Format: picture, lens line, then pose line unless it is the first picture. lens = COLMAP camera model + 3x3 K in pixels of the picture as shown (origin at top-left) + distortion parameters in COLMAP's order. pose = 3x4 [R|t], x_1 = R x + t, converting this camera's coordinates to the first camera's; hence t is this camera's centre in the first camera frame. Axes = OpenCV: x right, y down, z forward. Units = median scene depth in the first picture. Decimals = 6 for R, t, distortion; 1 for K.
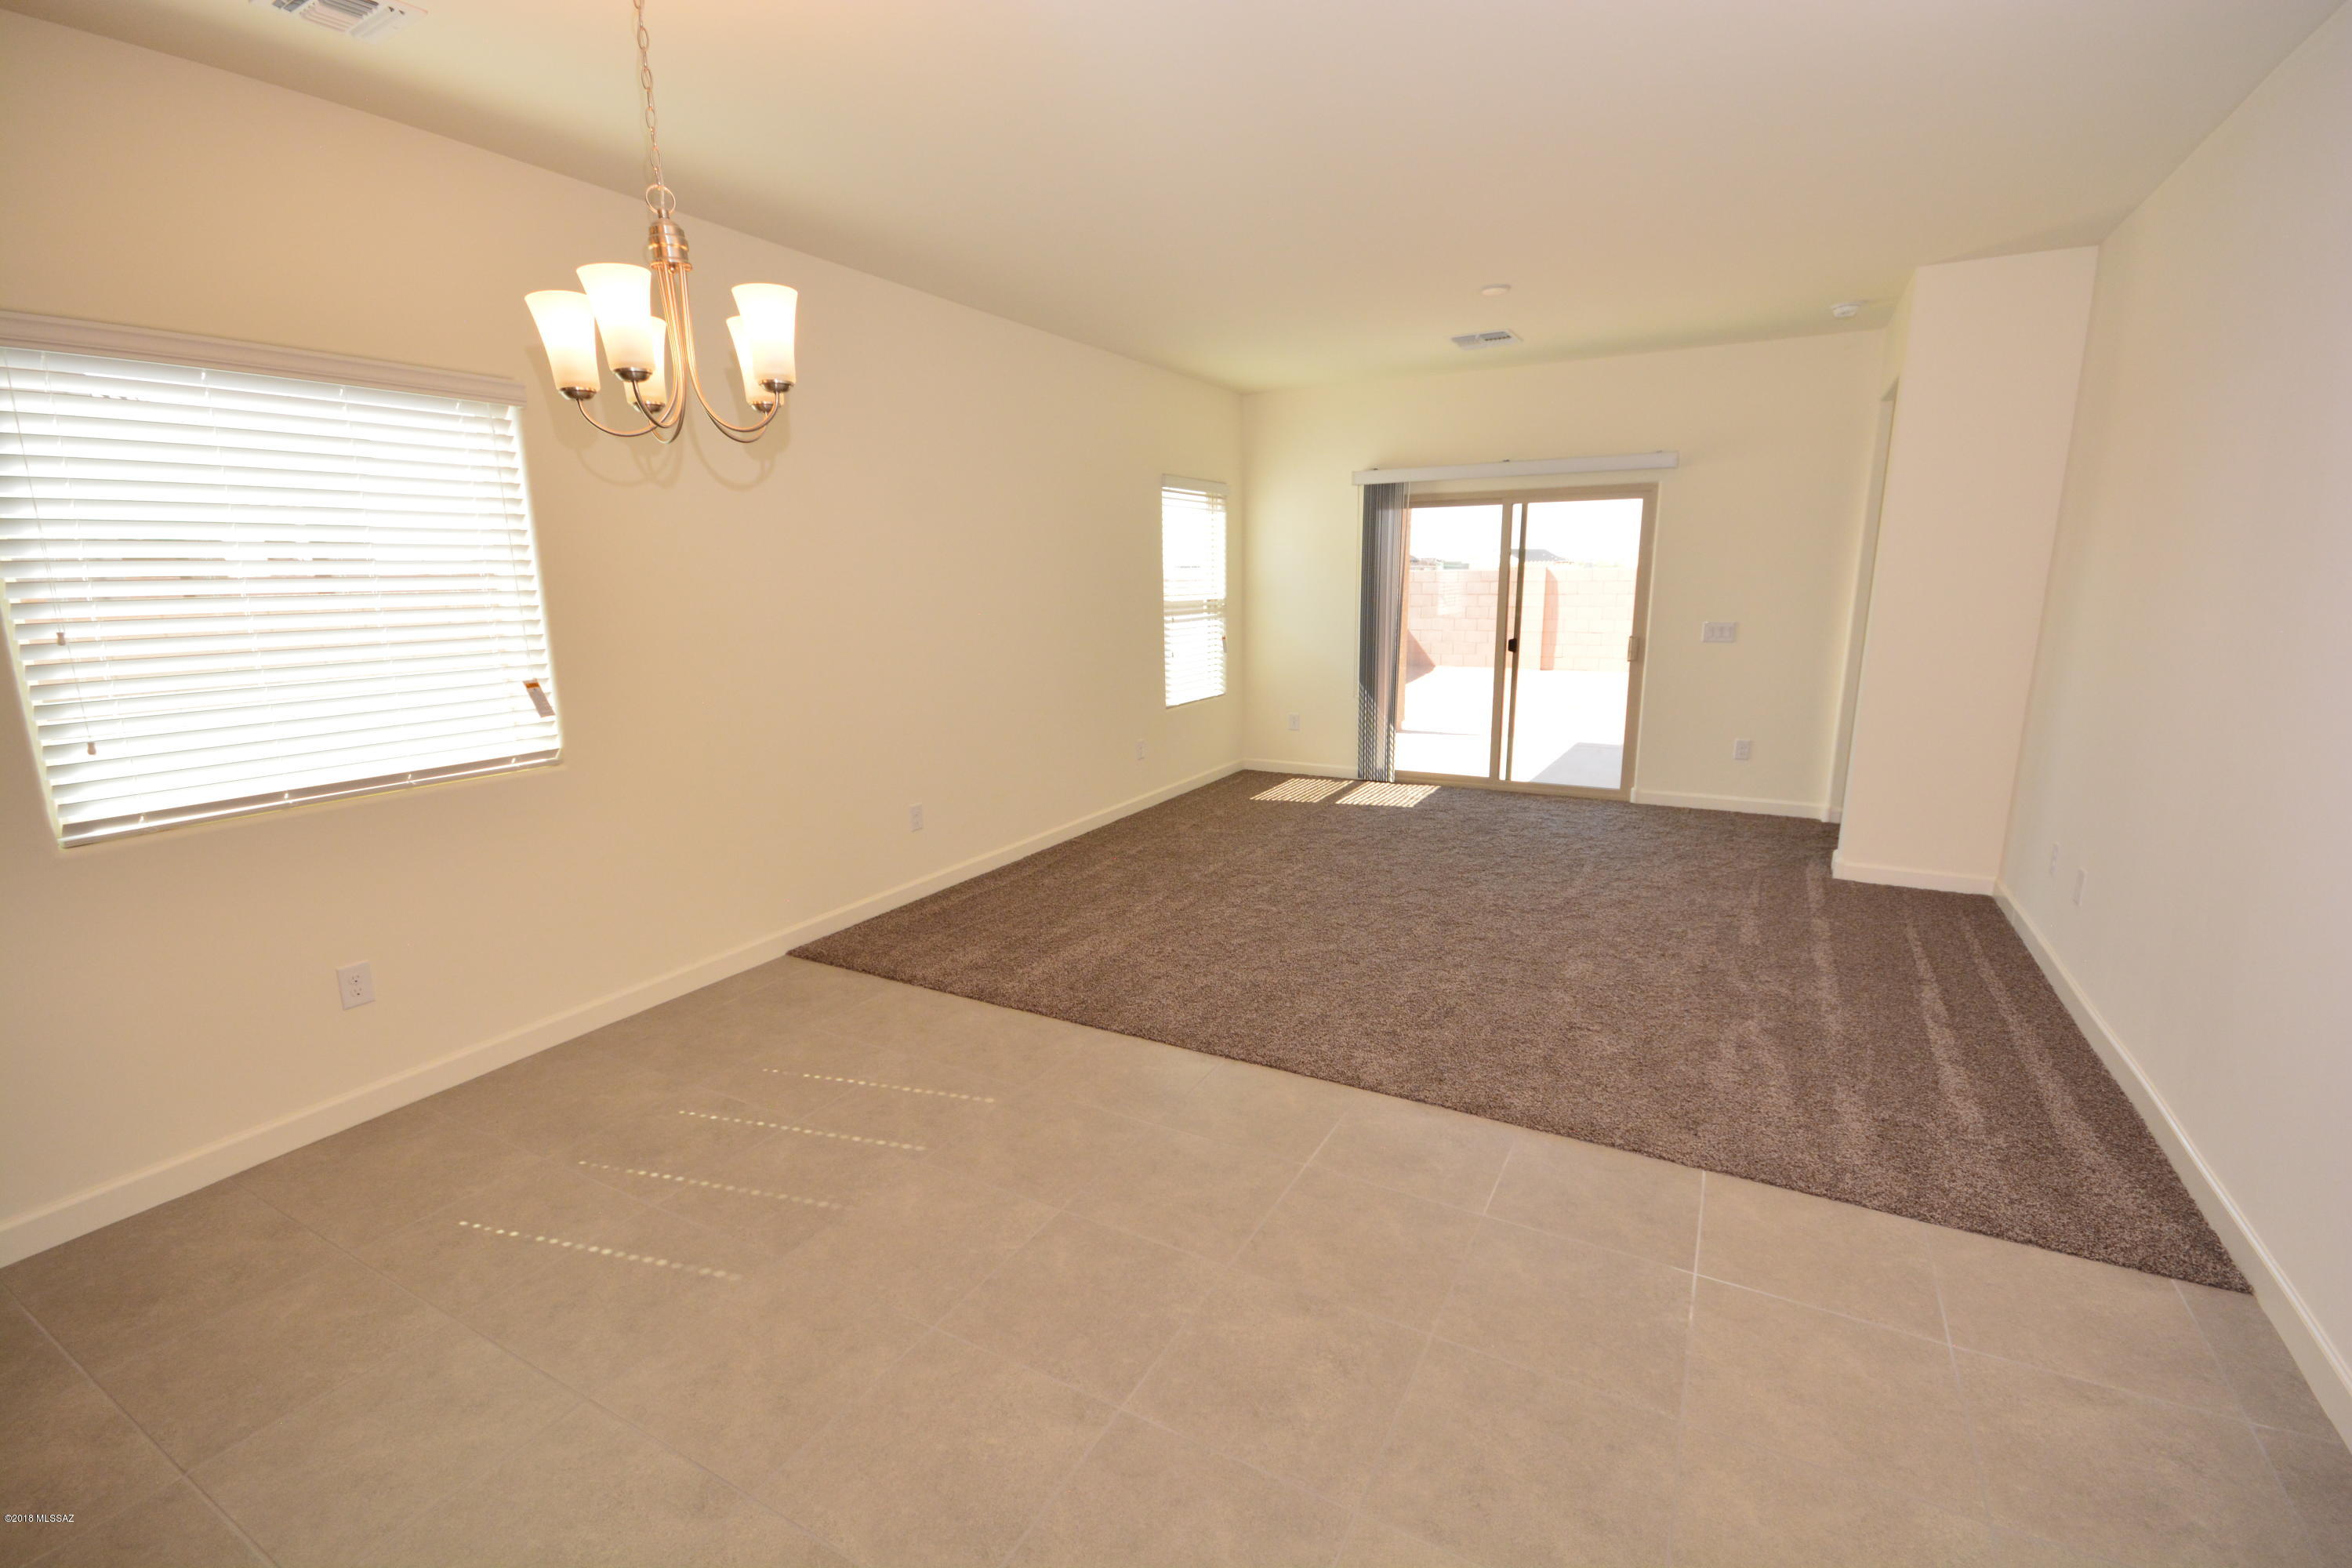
lens RADIAL K [[1029.0, 0, 1186.4], [0, 1029.0, 794.1], [0, 0, 1]] dist [0.006903, -0.009972]
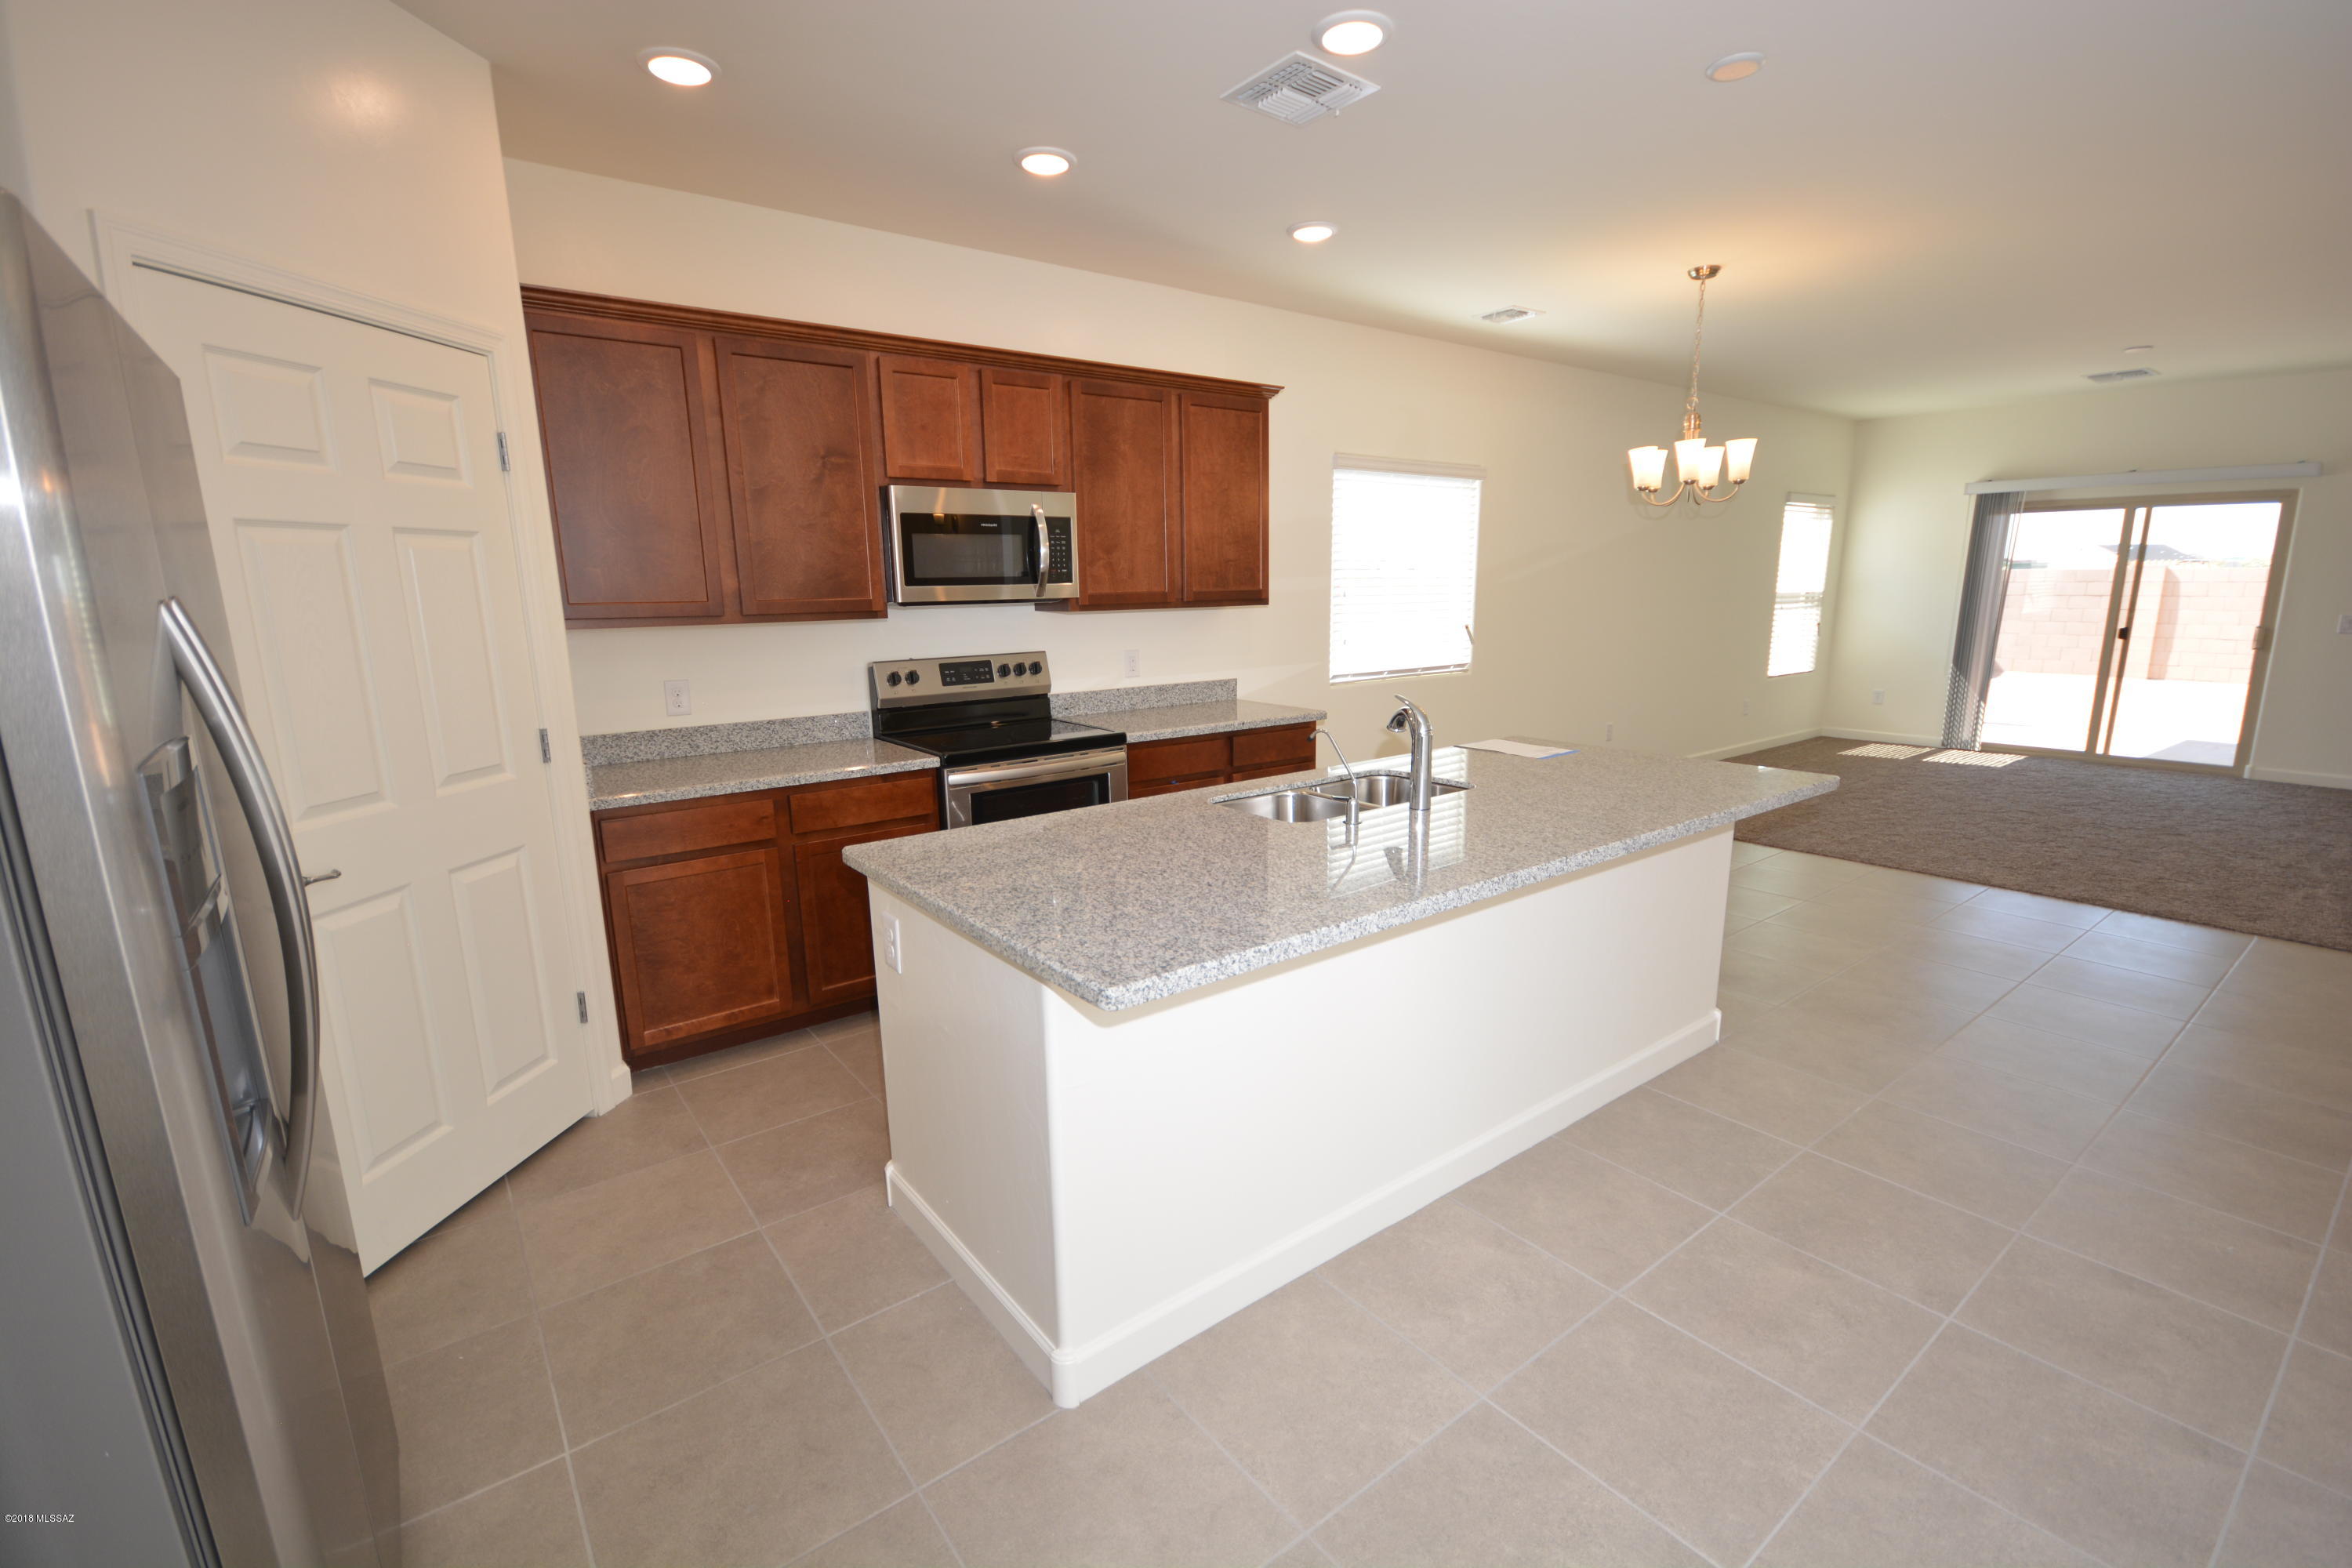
lens RADIAL K [[1029.0, 0, 1168.3], [0, 1029.0, 804.7], [0, 0, 1]] dist [0.006903, -0.009972]
pose [[0.909408, 0.086540, -0.406801, -0.158928], [-0.085289, 0.996130, 0.021247, 0.106838], [0.407065, 0.015373, 0.913270, -0.446394]]
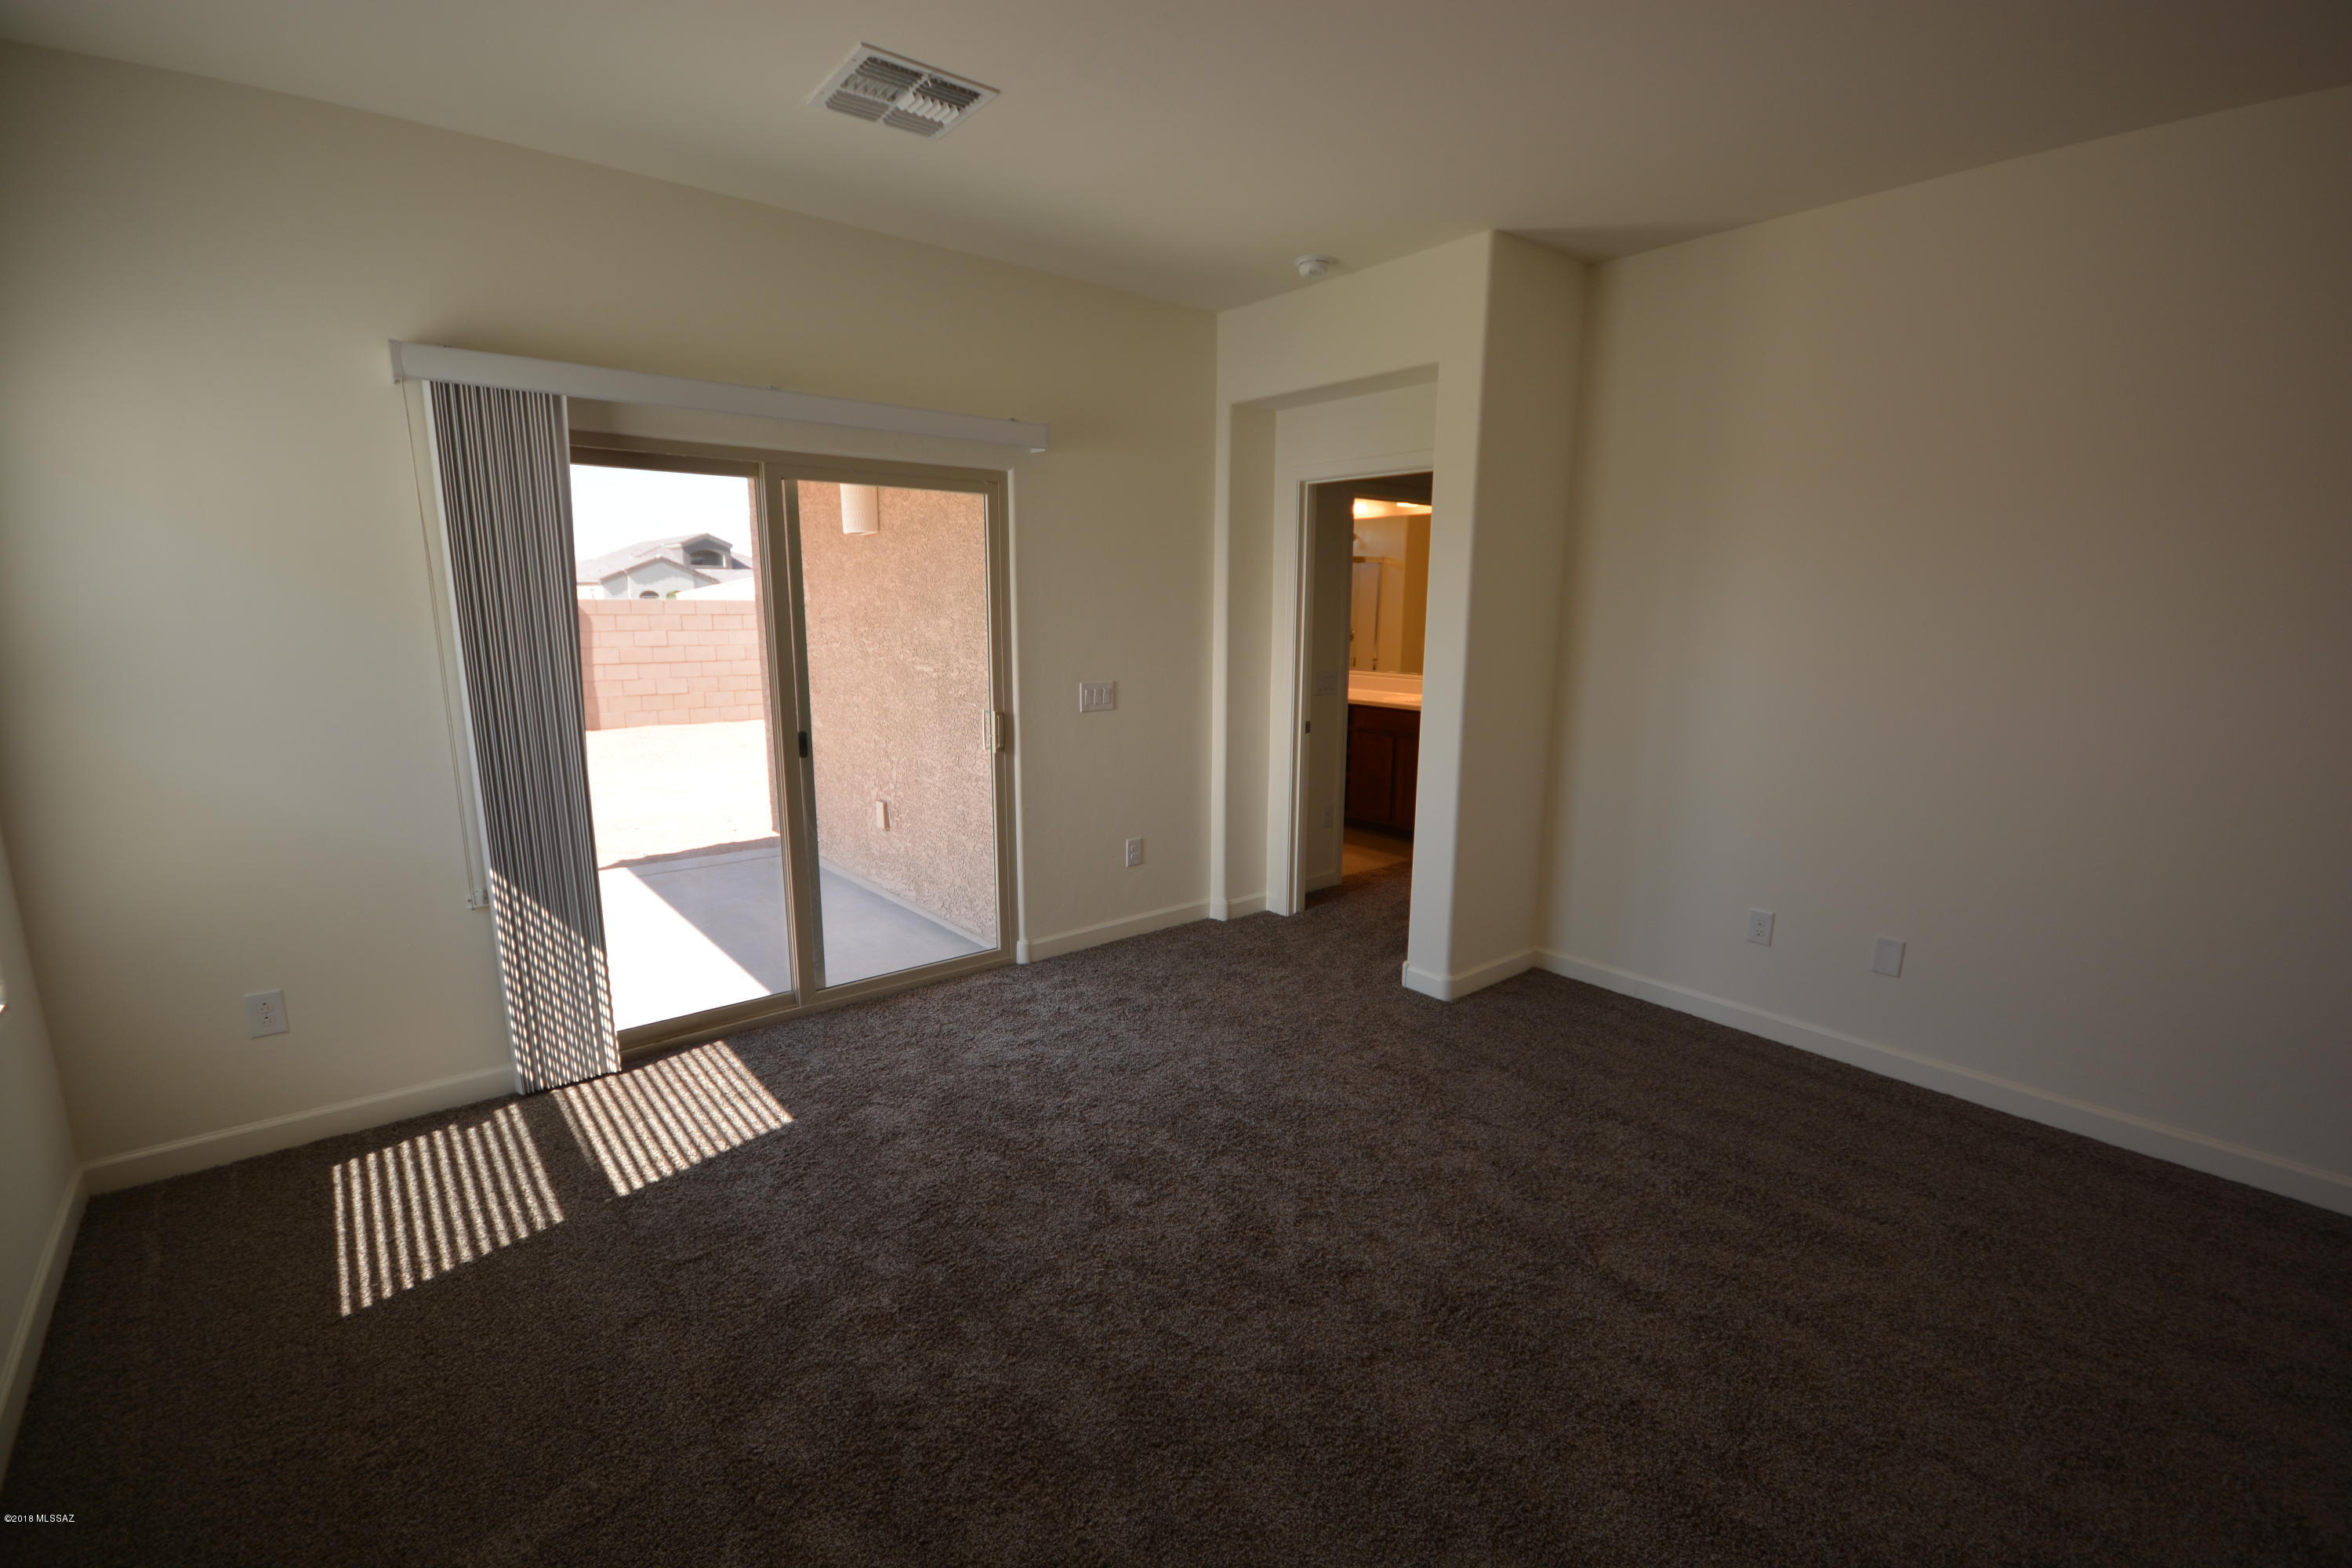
lens RADIAL K [[1029.0, 0, 1177.1], [0, 1029.0, 806.4], [0, 0, 1]] dist [0.006903, -0.009972]
pose [[0.366604, -0.172715, 0.914205, -0.106573], [0.183584, 0.976727, 0.110909, -0.136361], [-0.912085, 0.127174, 0.389780, 0.615538]]
